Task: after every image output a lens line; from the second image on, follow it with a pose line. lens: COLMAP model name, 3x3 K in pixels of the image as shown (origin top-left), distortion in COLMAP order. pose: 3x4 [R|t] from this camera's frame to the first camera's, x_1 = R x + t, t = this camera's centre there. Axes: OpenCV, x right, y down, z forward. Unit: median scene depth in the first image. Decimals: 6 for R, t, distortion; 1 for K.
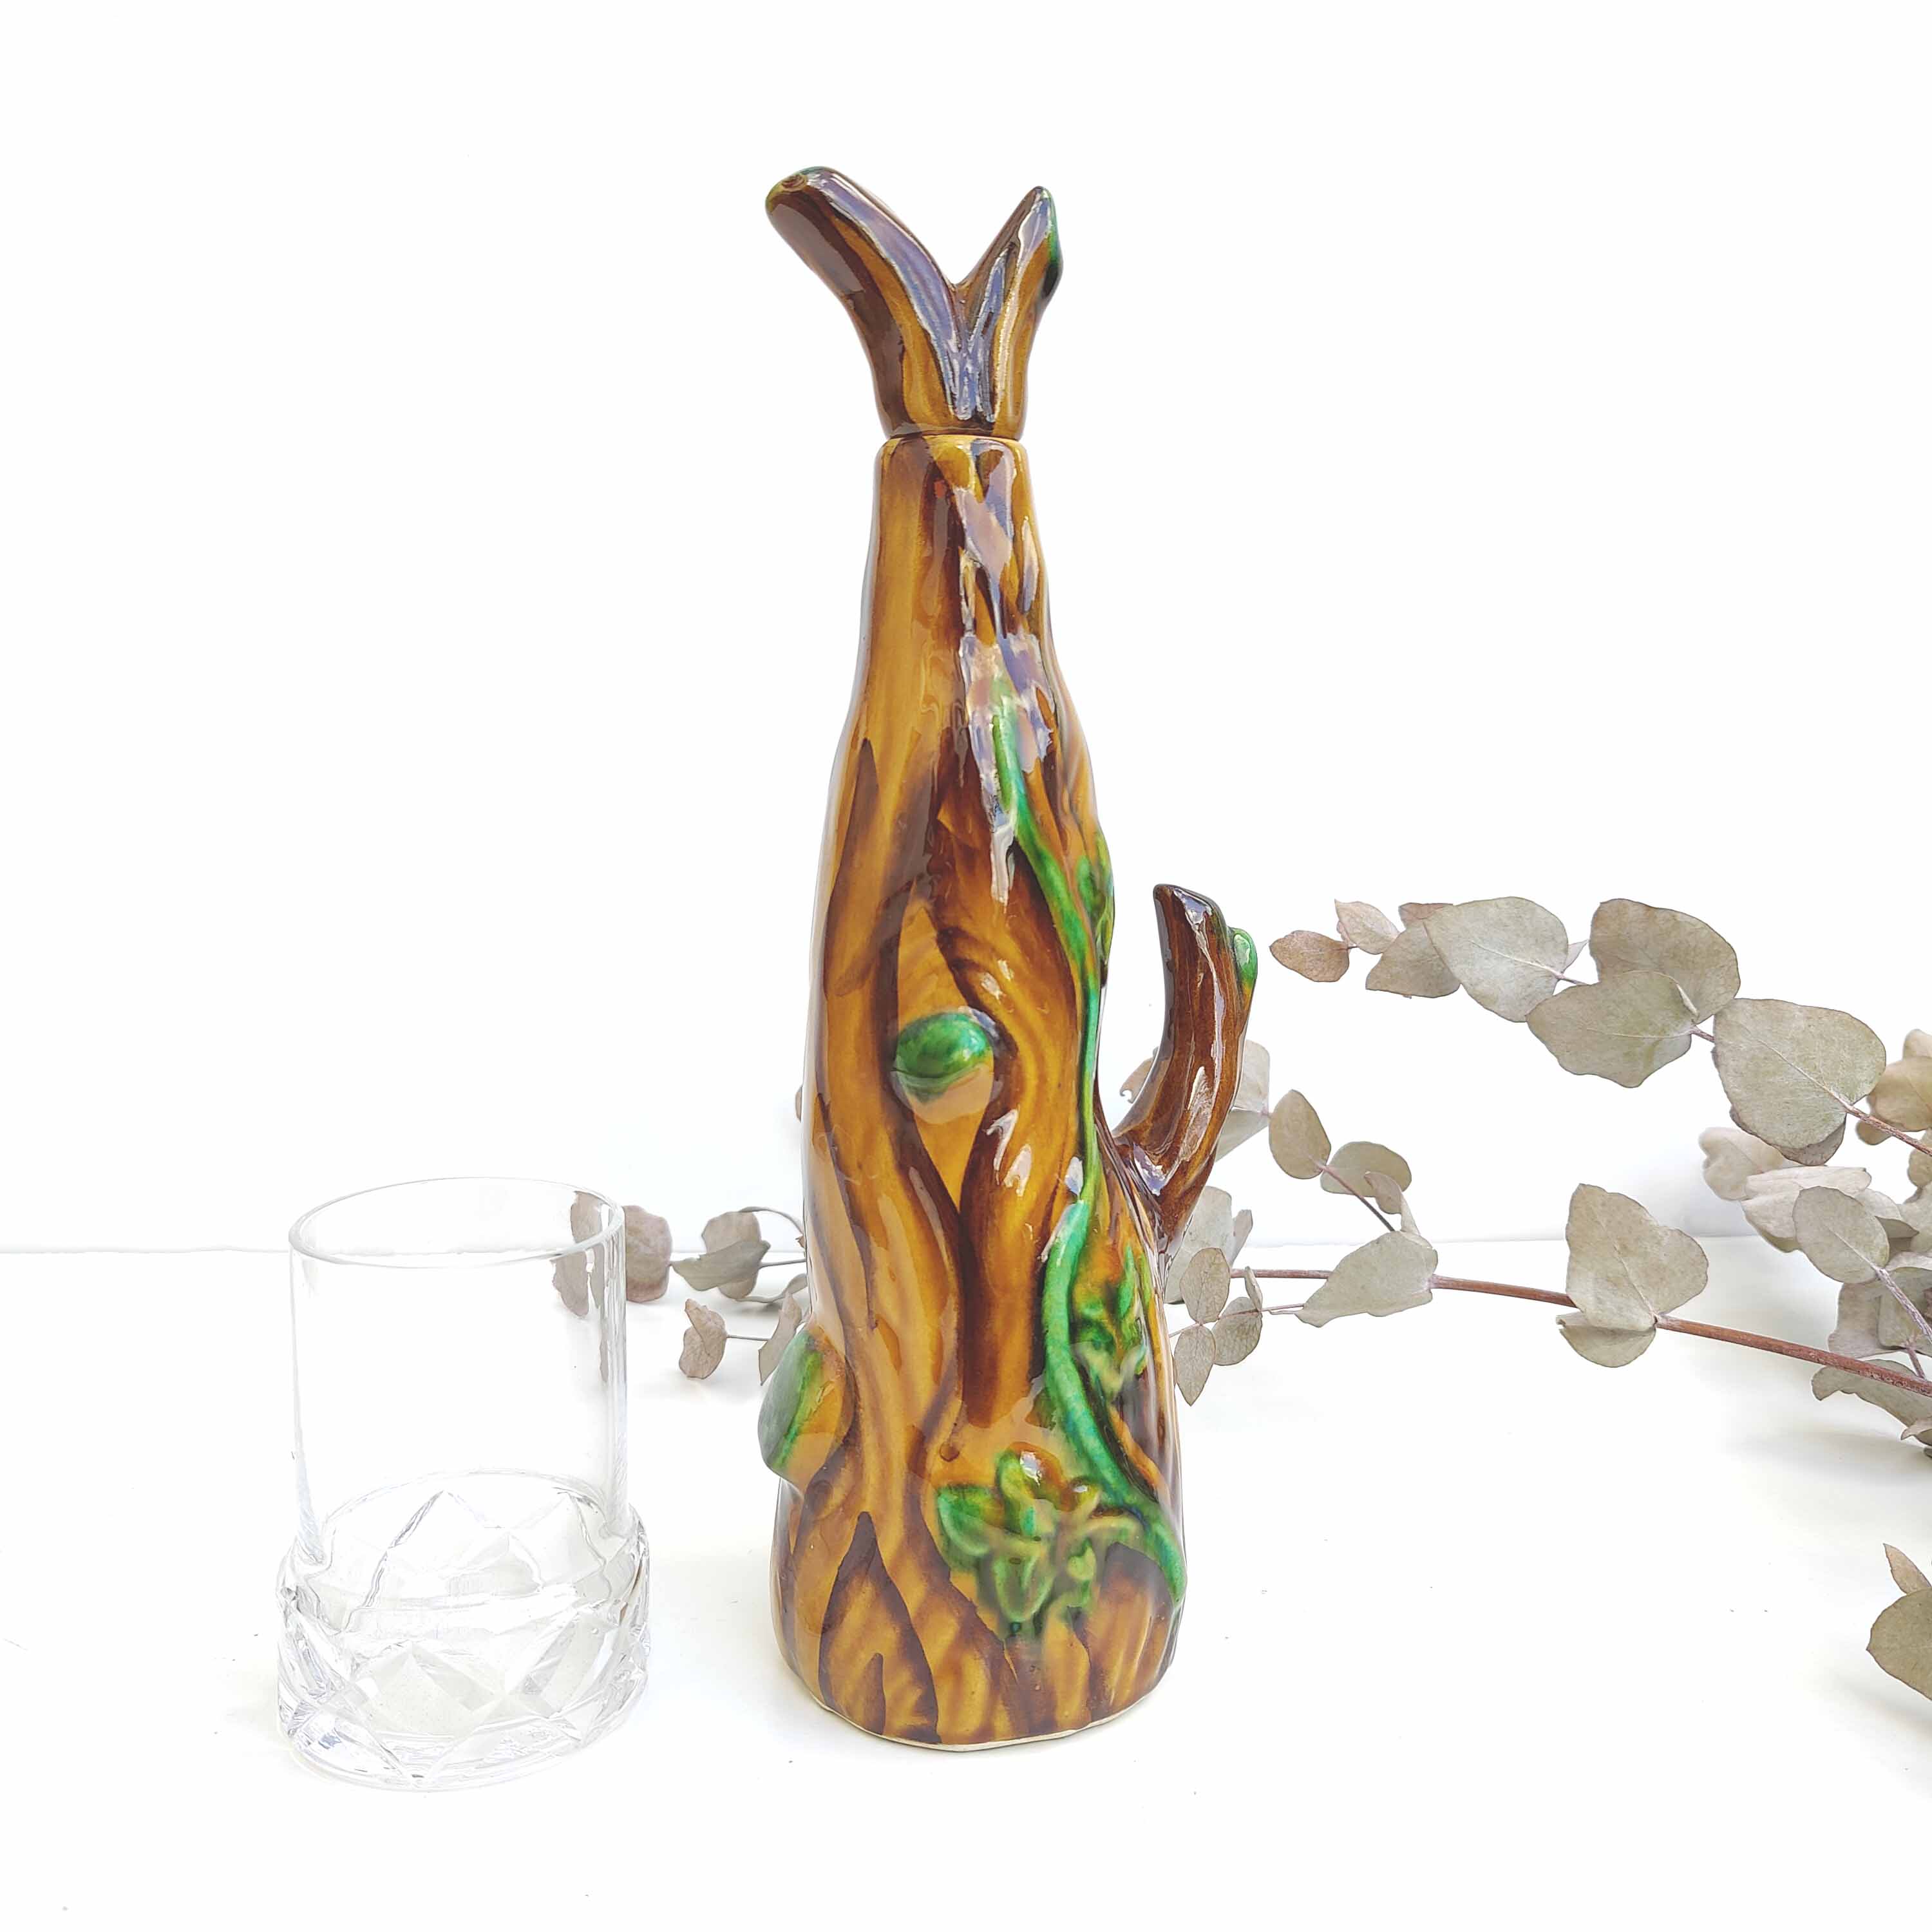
lens RADIAL K [[1851.2, 0, 968.3], [0, 1851.2, 951.2], [0, 0, 1]] dist [0.016231, 0.000000]
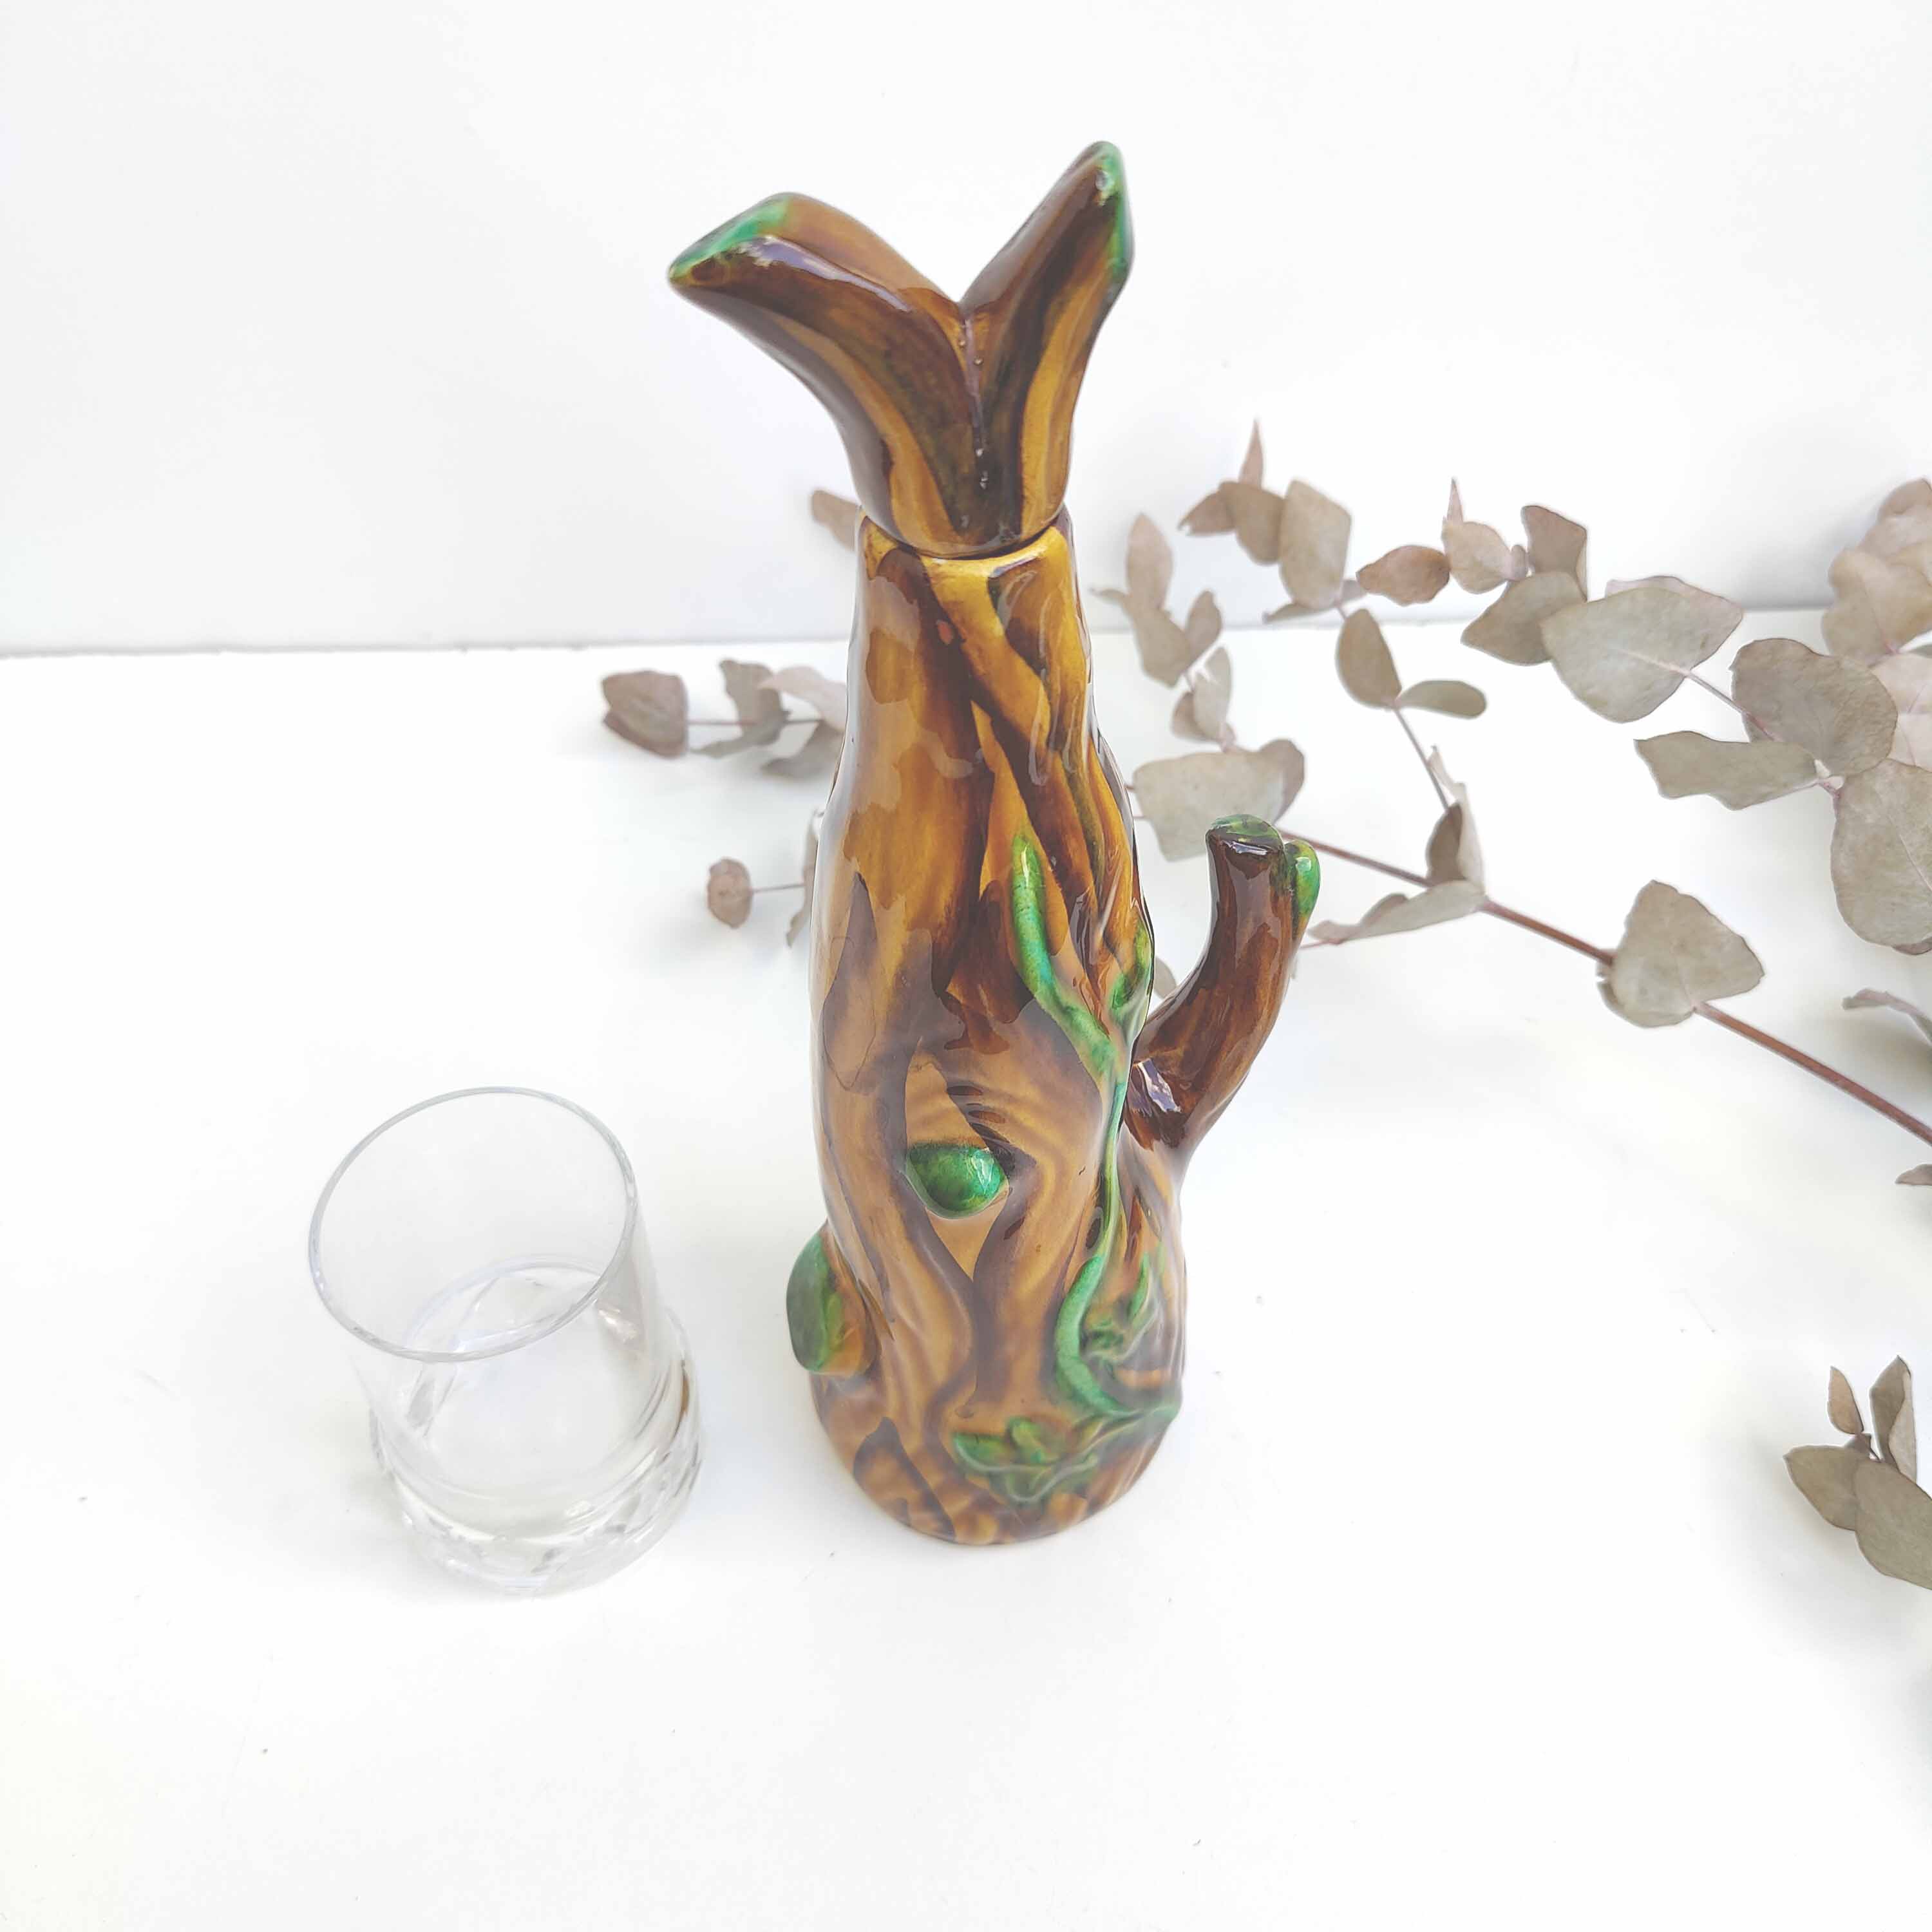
lens RADIAL K [[1851.2, 0, 963.4], [0, 1851.2, 969.7], [0, 0, 1]] dist [0.016231, 0.000000]
pose [[0.999518, 0.016984, -0.026005, 0.012792], [0.003672, 0.766766, 0.641917, -0.608269], [0.030842, -0.641702, 0.766333, 0.342265]]
